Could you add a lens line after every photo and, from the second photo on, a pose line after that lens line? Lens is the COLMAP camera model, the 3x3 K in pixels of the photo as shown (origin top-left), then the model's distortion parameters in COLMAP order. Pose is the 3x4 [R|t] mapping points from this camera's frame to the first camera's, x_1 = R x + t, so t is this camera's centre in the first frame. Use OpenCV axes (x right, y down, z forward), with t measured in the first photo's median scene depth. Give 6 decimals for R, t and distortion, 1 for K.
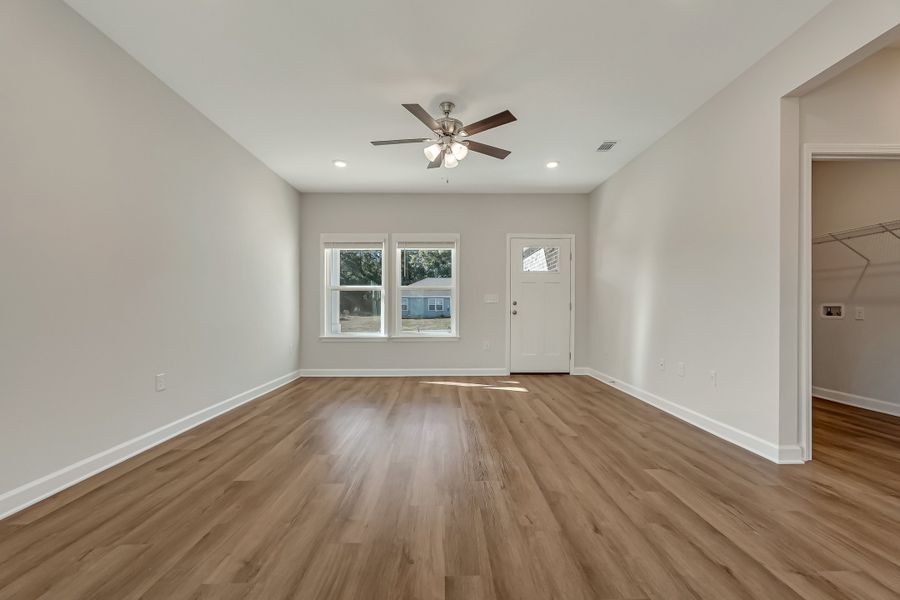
lens RADIAL K [[378.0, 0, 450.5], [0, 378.0, 309.2], [0, 0, 1]] dist [0.001136, 0.000029]
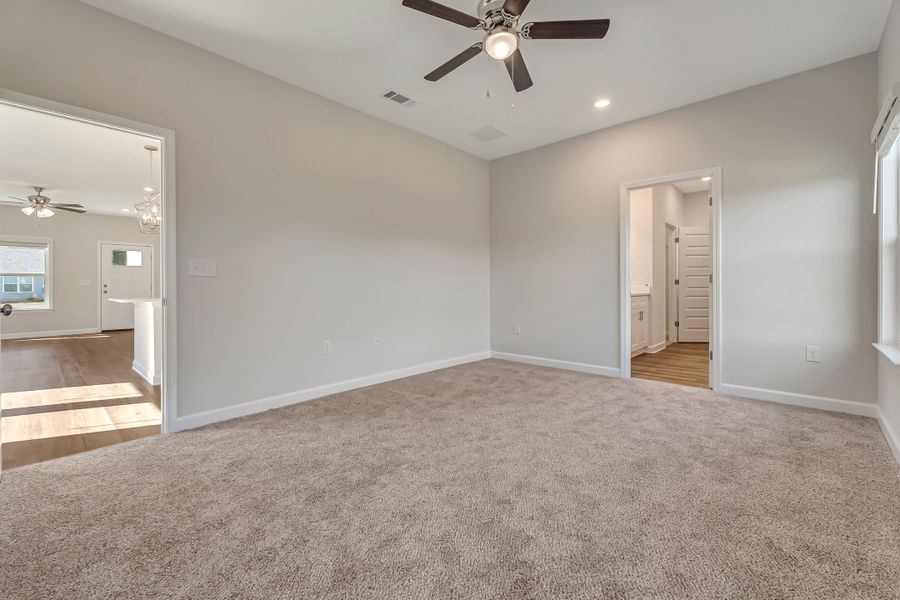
lens RADIAL K [[376.4, 0, 454.6], [0, 376.4, 290.1], [0, 0, 1]] dist [0.002119, 0.000286]
pose [[0.680018, -0.009439, 0.733134, 0.011057], [0.001751, 0.999935, 0.011251, -0.014344], [-0.733193, -0.006367, 0.679991, -1.222789]]
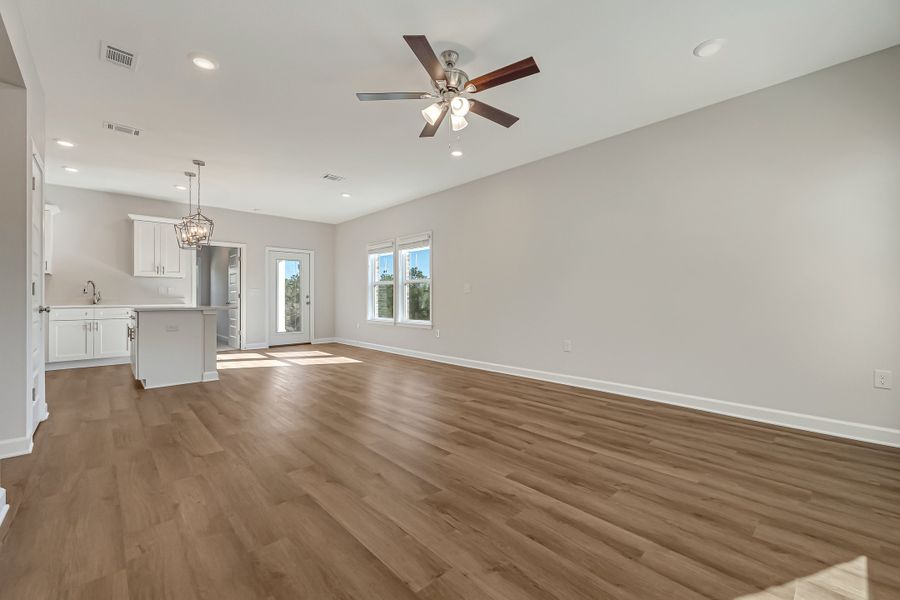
lens RADIAL K [[375.8, 0, 454.3], [0, 375.8, 301.3], [0, 0, 1]] dist [0.001173, 0.000034]
pose [[-0.739695, 0.006234, -0.672913, 0.340207], [0.001060, 0.999967, 0.008099, -0.001634], [0.672941, 0.005278, -0.739677, 1.018544]]
